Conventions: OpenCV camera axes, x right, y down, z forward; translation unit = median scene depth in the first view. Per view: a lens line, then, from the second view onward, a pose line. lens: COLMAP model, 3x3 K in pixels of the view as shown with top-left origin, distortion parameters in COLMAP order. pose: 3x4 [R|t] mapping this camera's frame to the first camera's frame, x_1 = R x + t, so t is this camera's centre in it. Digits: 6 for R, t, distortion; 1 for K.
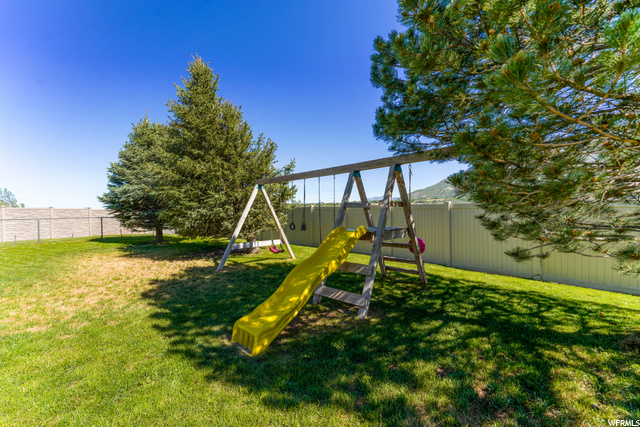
lens RADIAL K [[251.3, 0, 320.0], [0, 251.3, 213.5], [0, 0, 1]] dist [0.001013, 0.000113]
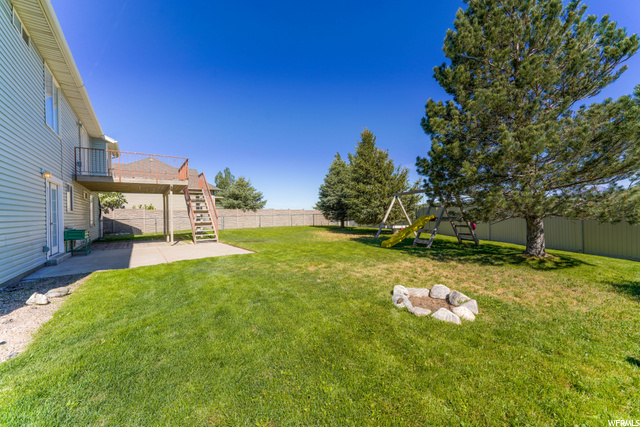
lens RADIAL K [[251.3, 0, 320.0], [0, 251.3, 213.5], [0, 0, 1]] dist [0.001013, 0.000113]
pose [[0.827939, -0.002557, -0.560813, 0.308326], [0.000341, 0.999992, -0.004055, 0.023433], [0.560818, 0.003166, 0.827933, -0.801962]]
